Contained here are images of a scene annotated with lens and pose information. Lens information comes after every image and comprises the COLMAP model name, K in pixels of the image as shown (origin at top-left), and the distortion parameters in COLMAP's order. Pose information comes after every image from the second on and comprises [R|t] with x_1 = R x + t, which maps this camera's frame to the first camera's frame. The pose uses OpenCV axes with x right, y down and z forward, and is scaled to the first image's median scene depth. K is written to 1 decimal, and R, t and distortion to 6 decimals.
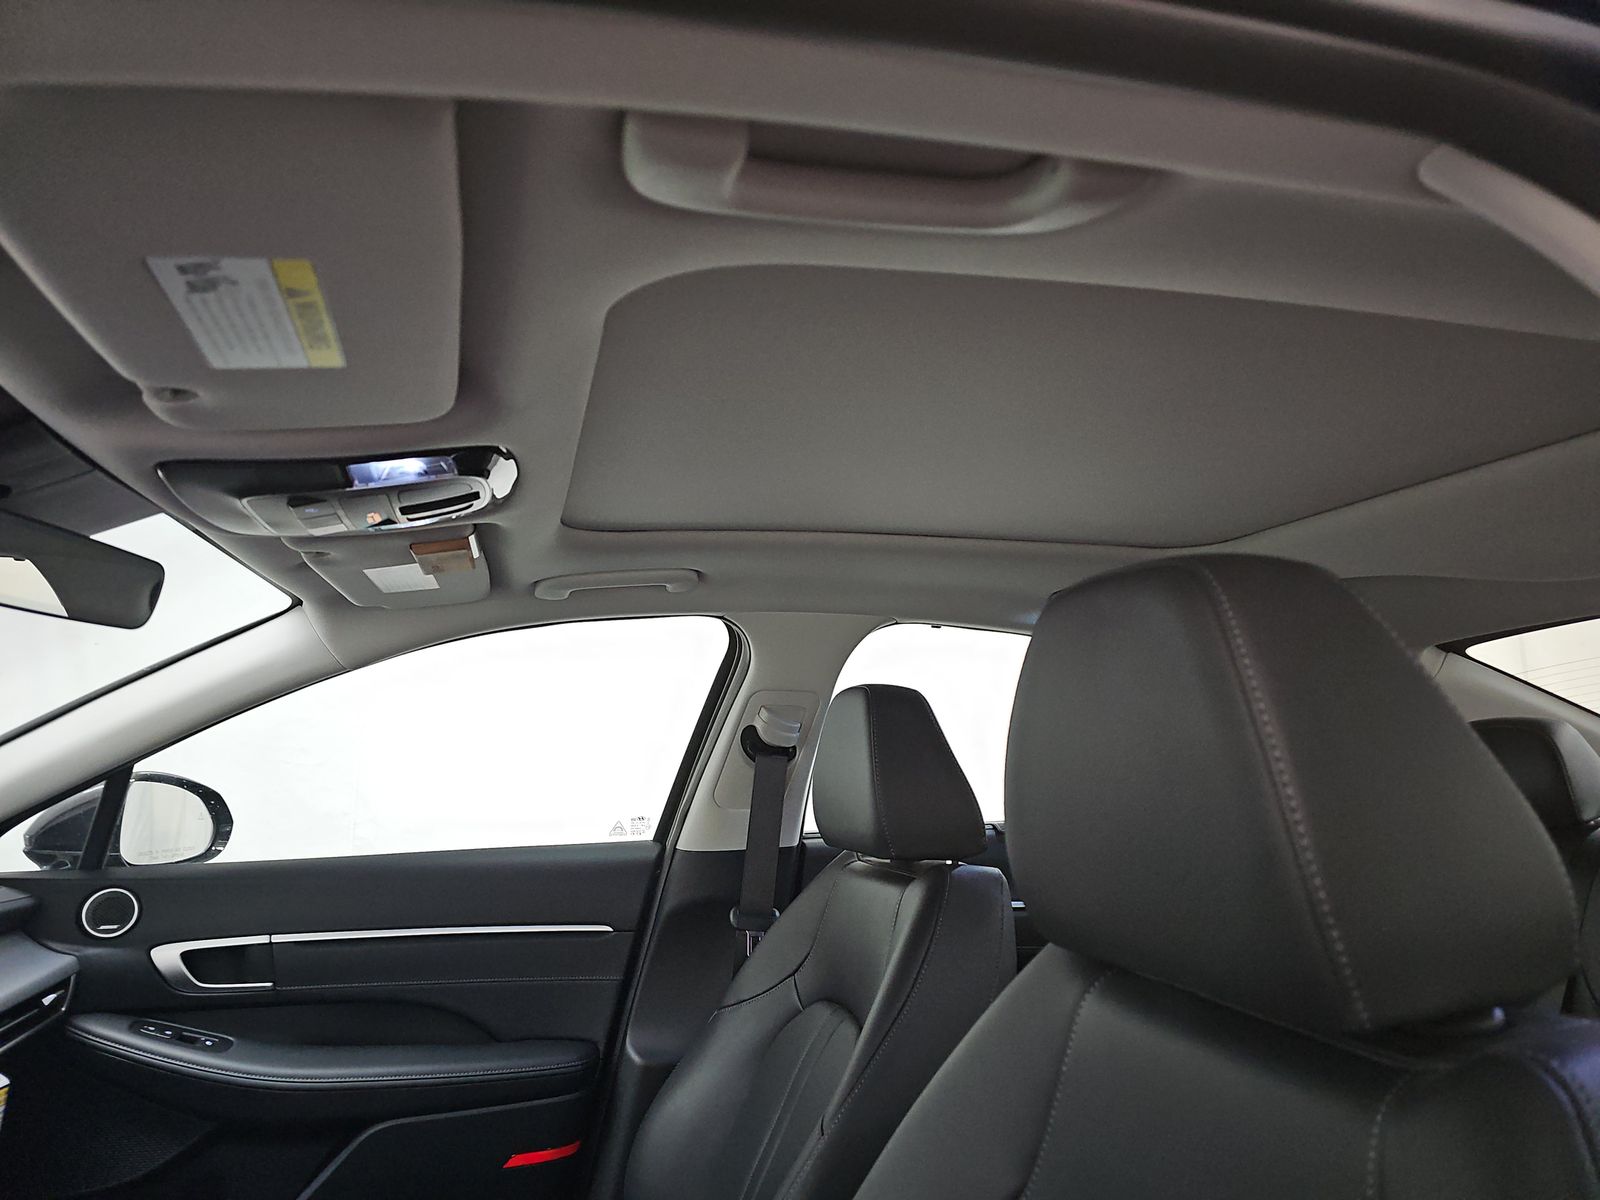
lens RADIAL K [[1033.3, 0, 800.0], [0, 1033.3, 600.0], [0, 0, 1]] dist [0.082222, -0.080277]
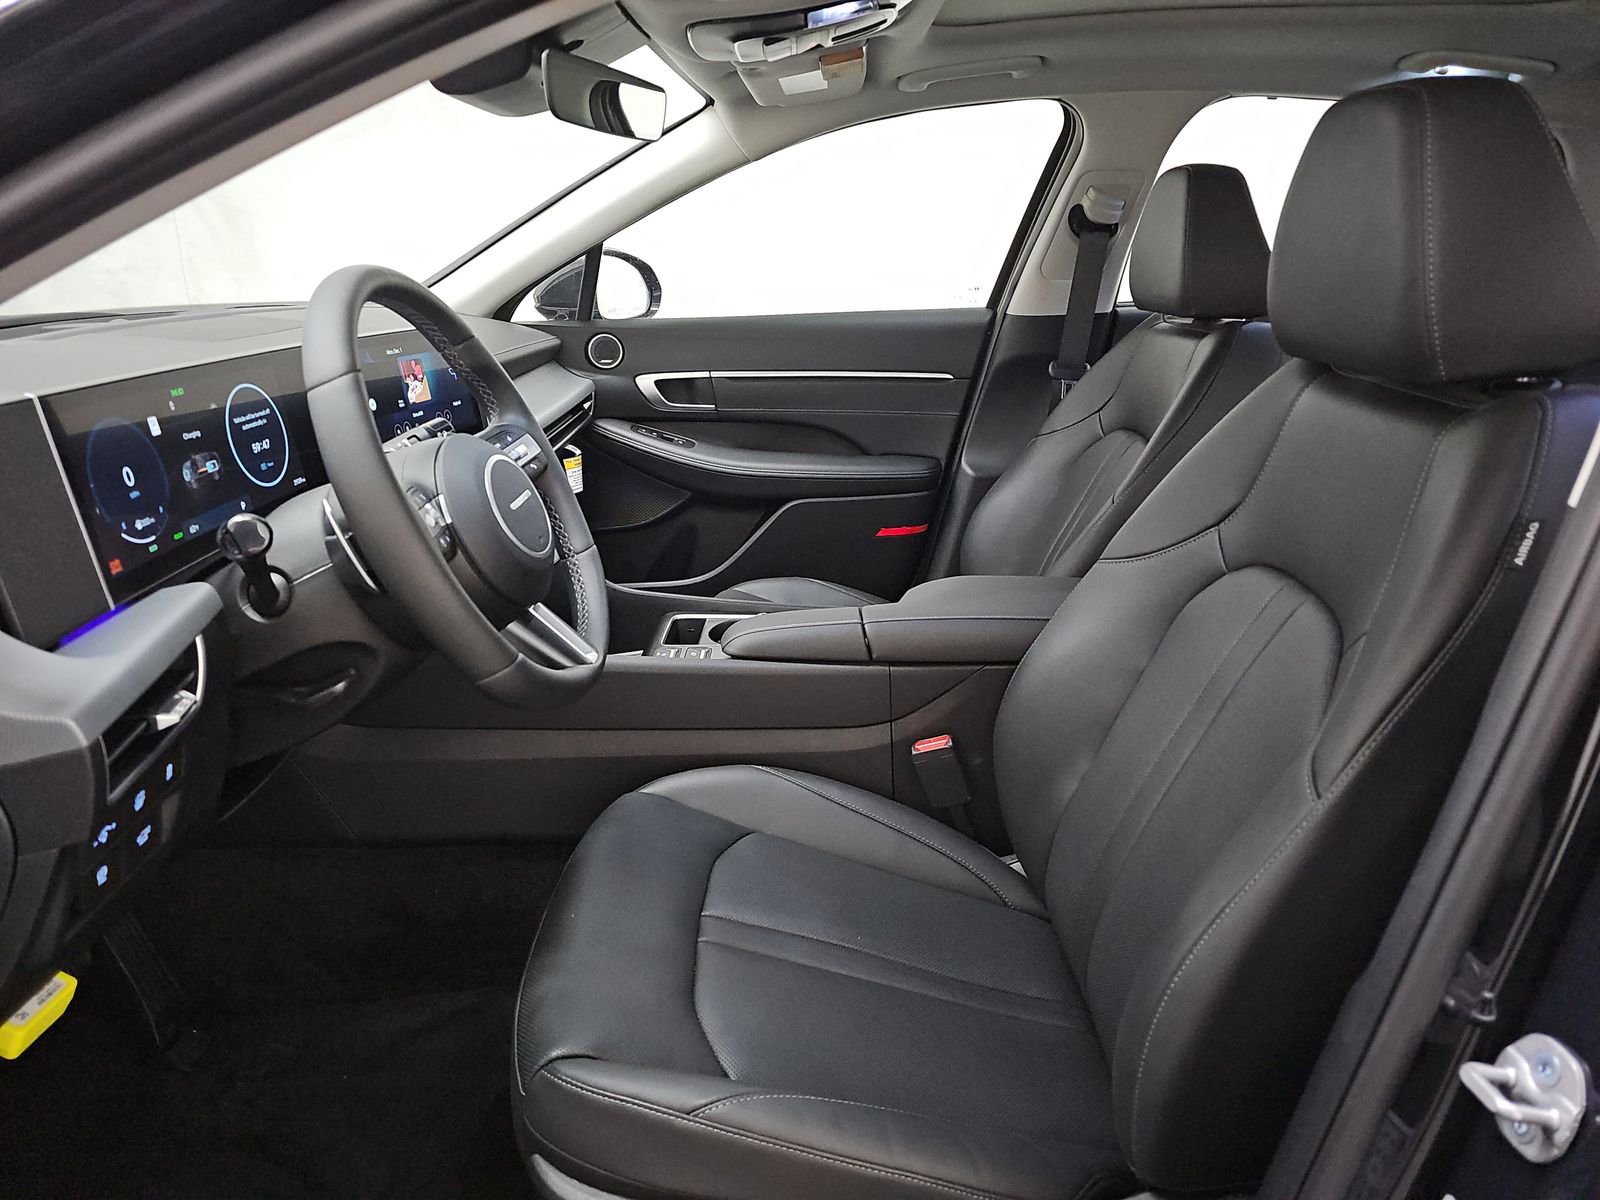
lens RADIAL K [[1033.3, 0, 800.0], [0, 1033.3, 600.0], [0, 0, 1]] dist [0.082222, -0.080277]
pose [[0.962413, 0.082892, -0.258631, -0.008494], [0.047329, 0.886524, 0.460255, -0.040023], [0.267435, -0.455196, 0.849279, -0.272919]]
